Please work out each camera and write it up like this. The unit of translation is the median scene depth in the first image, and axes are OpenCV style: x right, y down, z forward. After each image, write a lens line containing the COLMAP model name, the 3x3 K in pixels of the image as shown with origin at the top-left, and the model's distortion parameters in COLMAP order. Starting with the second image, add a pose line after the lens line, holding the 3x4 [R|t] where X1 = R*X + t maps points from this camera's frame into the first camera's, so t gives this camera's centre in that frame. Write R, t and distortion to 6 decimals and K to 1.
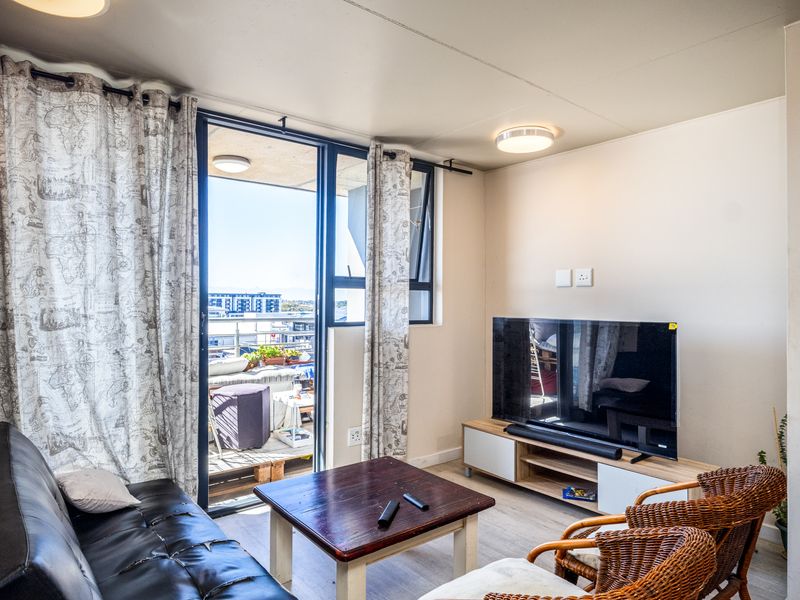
lens RADIAL K [[510.7, 0, 398.2], [0, 510.7, 296.0], [0, 0, 1]] dist [-0.008488, 0.000603]
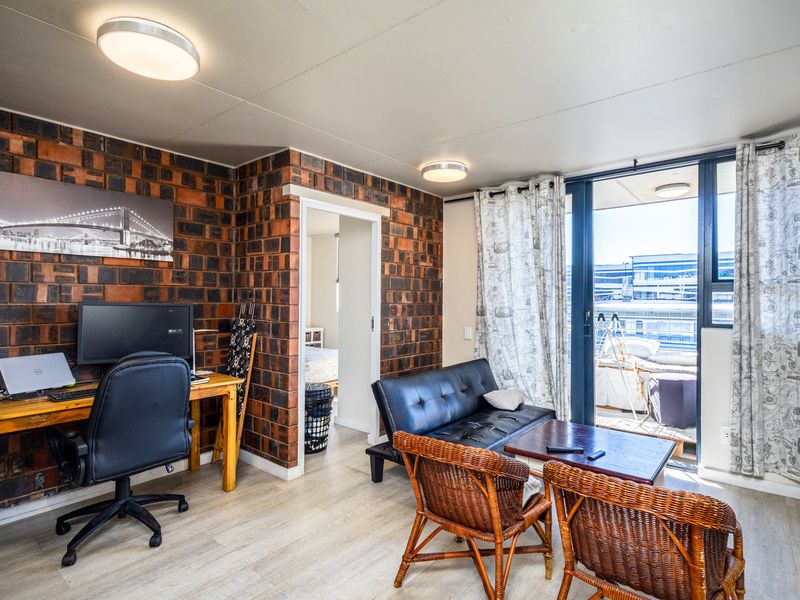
lens RADIAL K [[438.2, 0, 399.9], [0, 438.2, 302.2], [0, 0, 1]] dist [0.000884, 0.000461]
pose [[0.197030, -0.000103, -0.980397, 0.648900], [0.009201, 0.999956, 0.001744, -0.000686], [0.980354, -0.009364, 0.197022, 0.176900]]
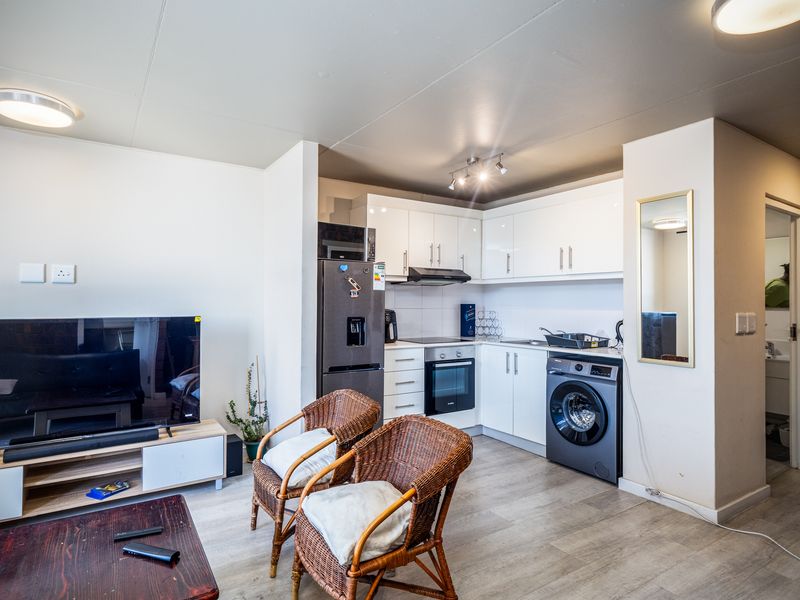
lens RADIAL K [[438.2, 0, 399.9], [0, 438.2, 302.2], [0, 0, 1]] dist [0.000884, 0.000461]
pose [[0.093300, -0.003342, 0.995632, -0.401866], [-0.018008, 0.999825, 0.005044, 0.001591], [-0.995475, -0.018400, 0.093224, 0.308208]]
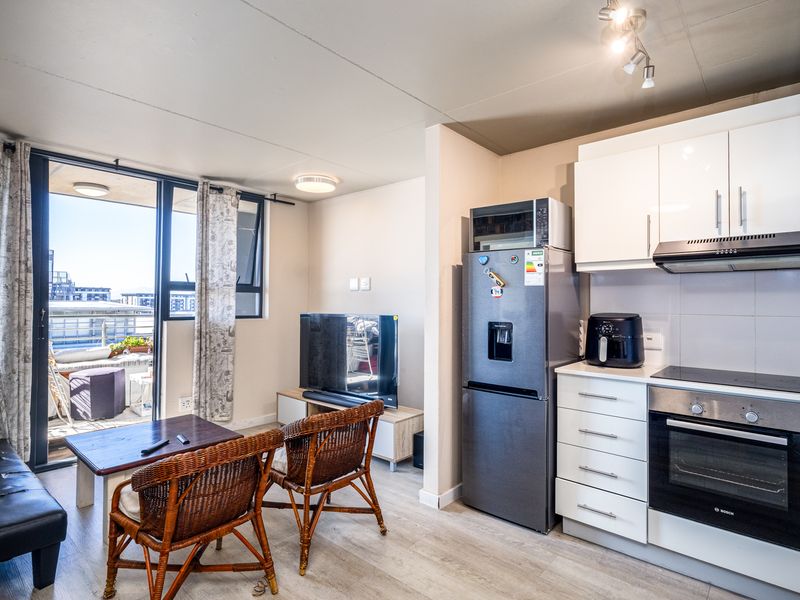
lens RADIAL K [[439.4, 0, 403.3], [0, 439.4, 296.5], [0, 0, 1]] dist [0.002082, 0.000364]
pose [[0.983929, 0.003118, 0.178532, 0.260765], [-0.003049, 0.999995, -0.000658, -0.001654], [-0.178534, 0.000103, 0.983934, -0.207315]]
